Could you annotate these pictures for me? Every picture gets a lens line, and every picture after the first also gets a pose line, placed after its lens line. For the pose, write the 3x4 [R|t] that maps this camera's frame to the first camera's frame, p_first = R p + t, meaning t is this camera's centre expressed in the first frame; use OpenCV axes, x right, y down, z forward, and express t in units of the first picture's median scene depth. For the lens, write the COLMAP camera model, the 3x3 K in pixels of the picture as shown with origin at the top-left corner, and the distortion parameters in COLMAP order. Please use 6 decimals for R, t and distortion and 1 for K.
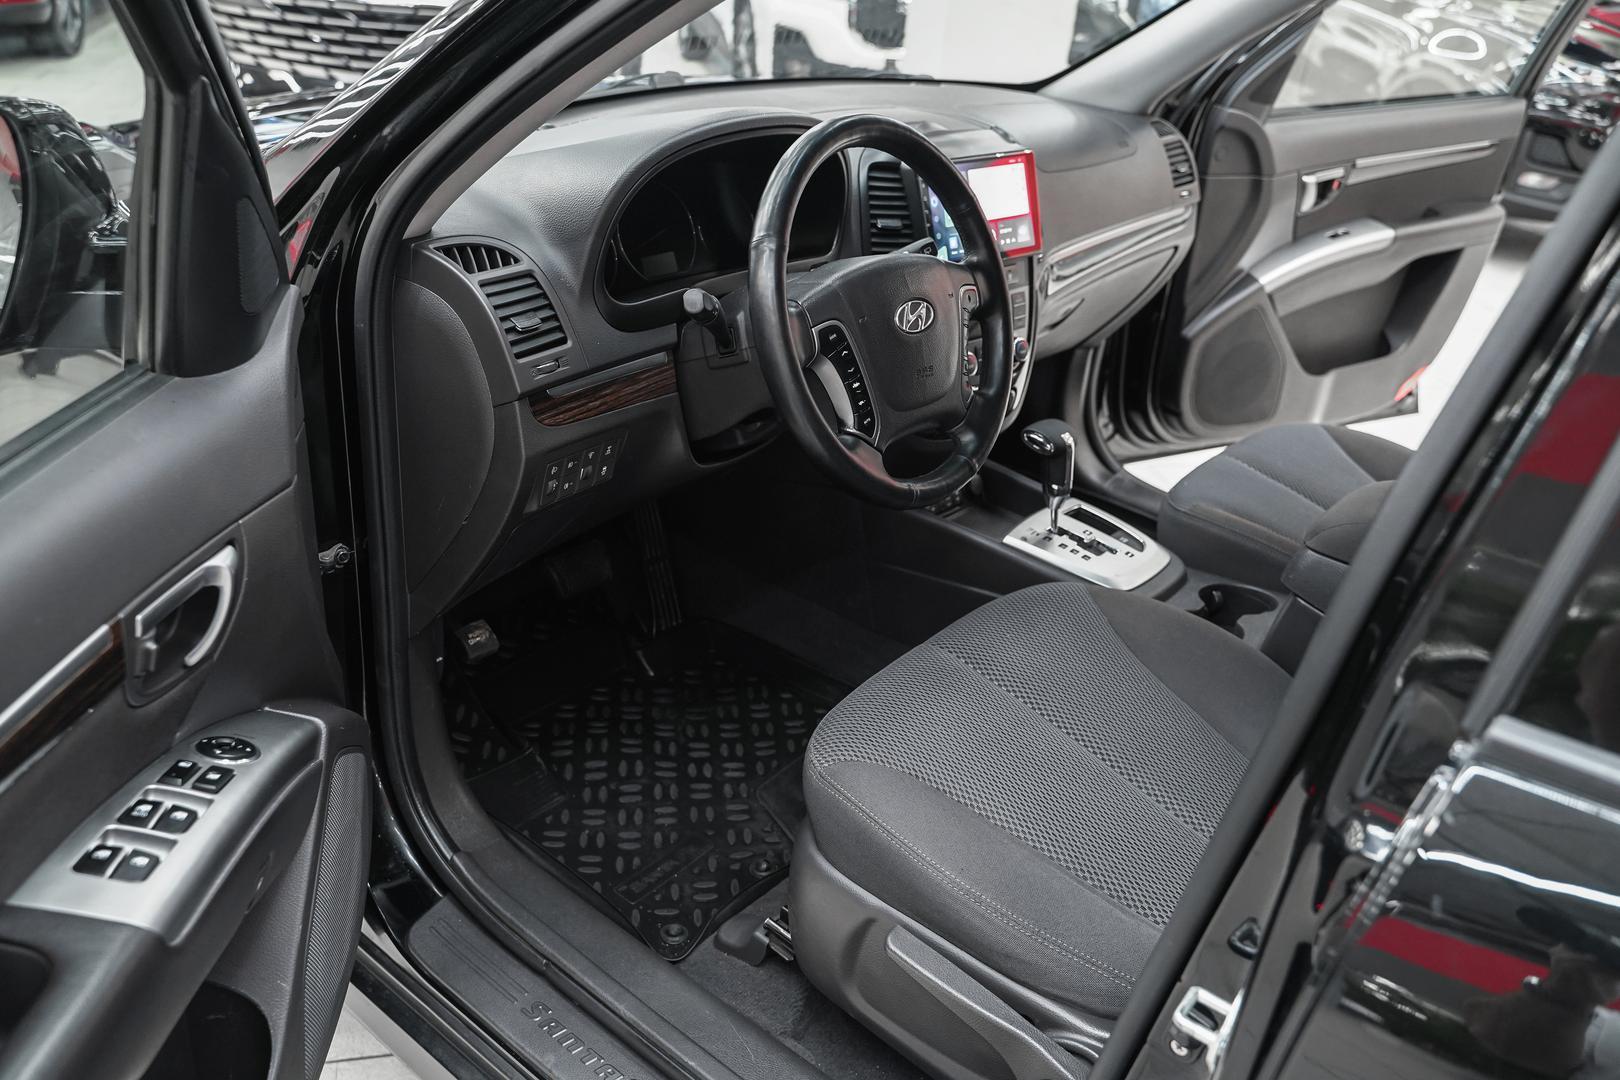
lens RADIAL K [[1285.8, 0, 822.2], [0, 1285.8, 548.3], [0, 0, 1]] dist [-0.024484, 0.018110]
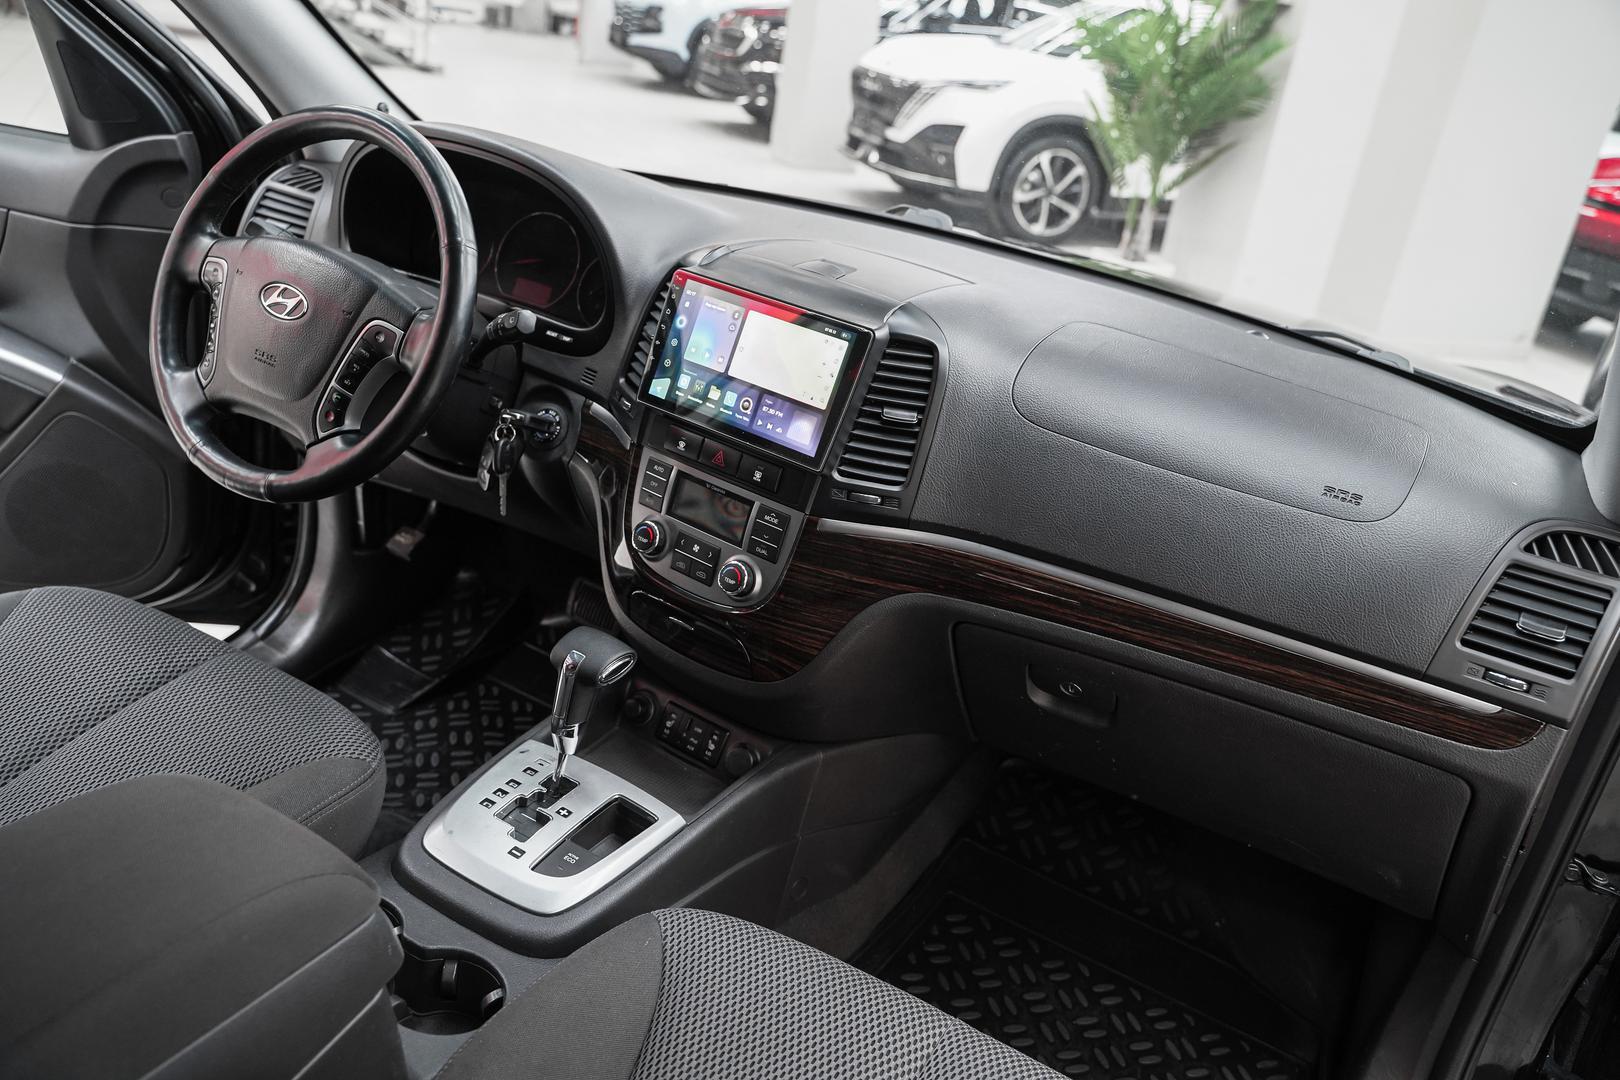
lens RADIAL K [[1285.8, 0, 817.7], [0, 1285.8, 538.7], [0, 0, 1]] dist [-0.024484, 0.018110]
pose [[0.180904, 0.336578, -0.924115, 0.804763], [-0.575973, 0.797887, 0.177852, -0.324154], [0.797200, 0.500092, 0.338201, 0.798397]]
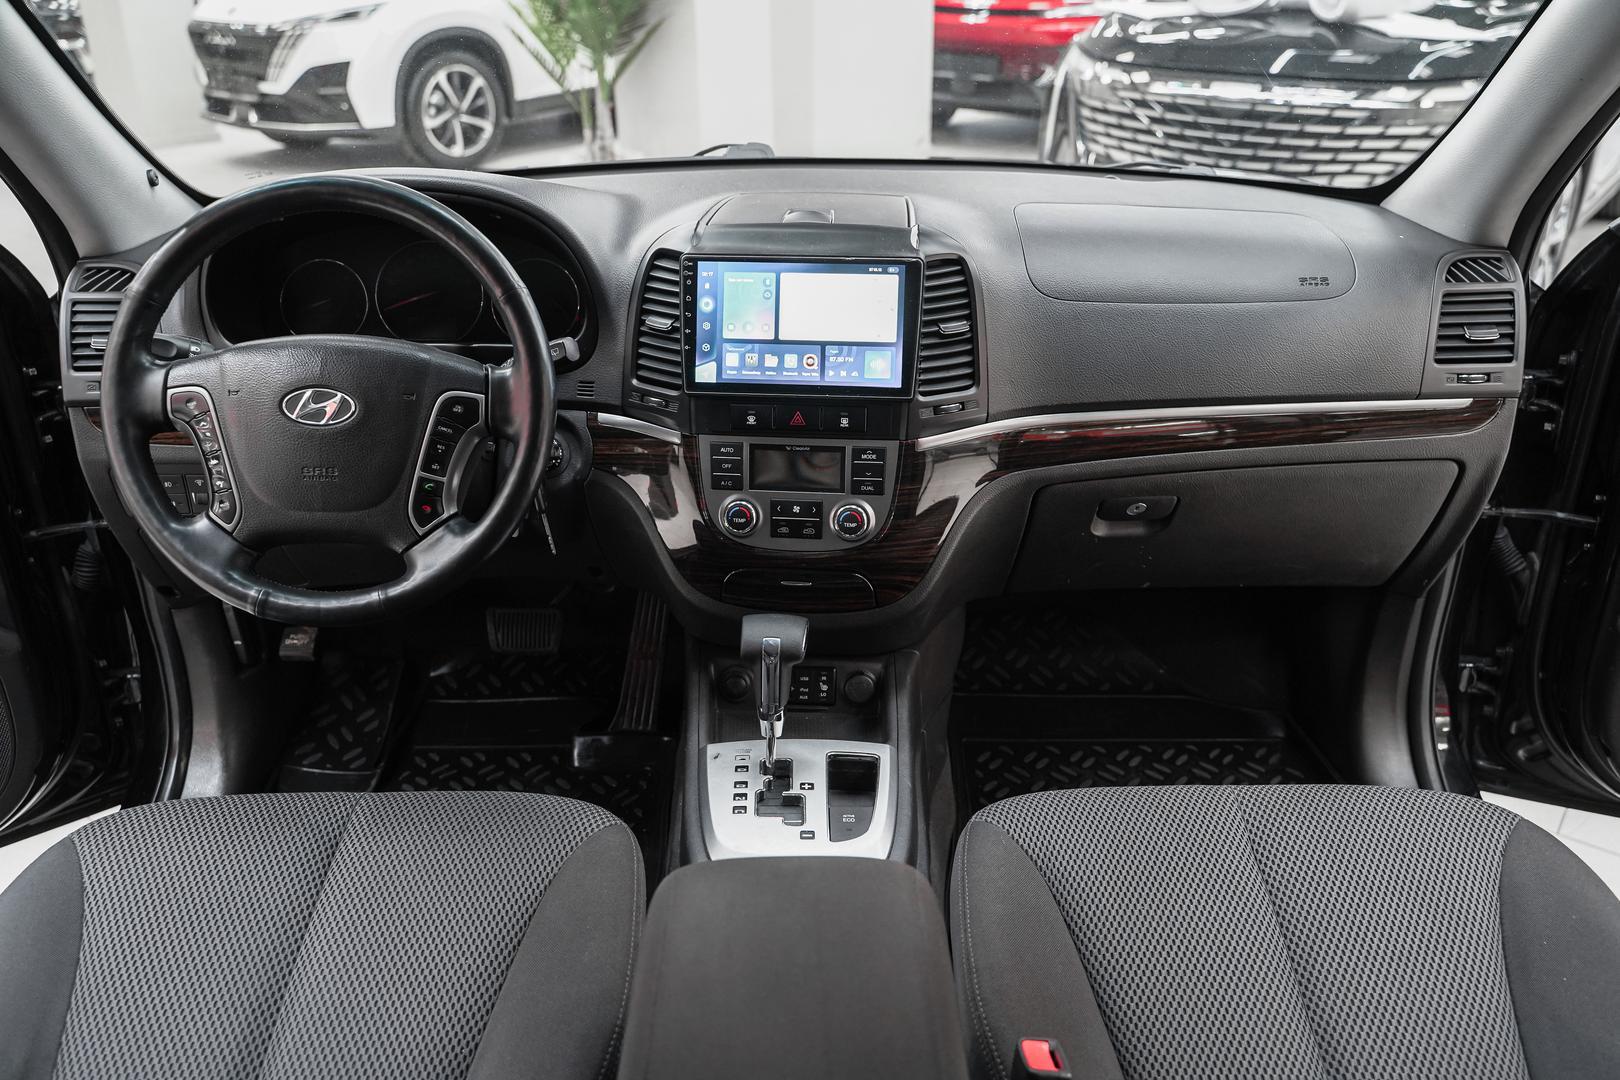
lens RADIAL K [[1285.8, 0, 810.6], [0, 1285.8, 549.9], [0, 0, 1]] dist [-0.024484, 0.018110]
pose [[0.639177, 0.254287, -0.725804, 0.683945], [-0.307372, 0.949568, 0.061997, -0.179353], [0.704965, 0.183464, 0.685102, 0.487695]]
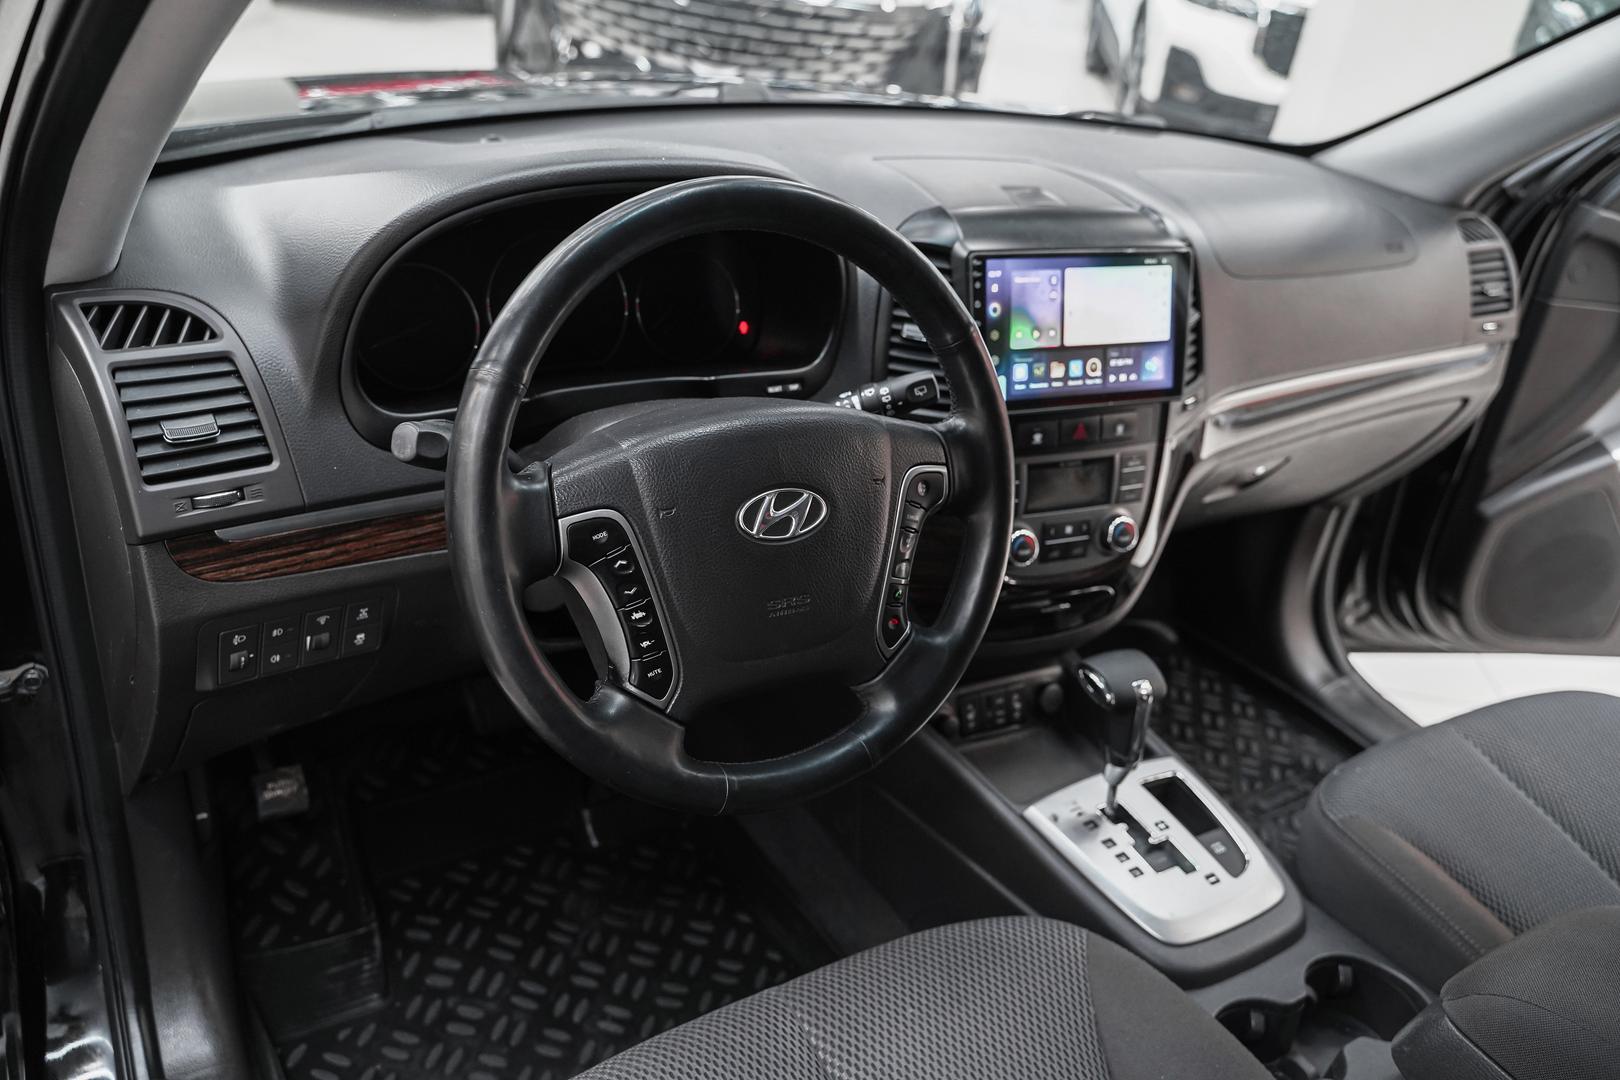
lens RADIAL K [[1285.8, 0, 815.6], [0, 1285.8, 543.0], [0, 0, 1]] dist [-0.024484, 0.018110]
pose [[0.944042, 0.189504, -0.269950, 0.187459], [-0.191681, 0.981282, 0.018531, -0.133149], [0.268409, 0.034251, 0.962696, 0.305342]]
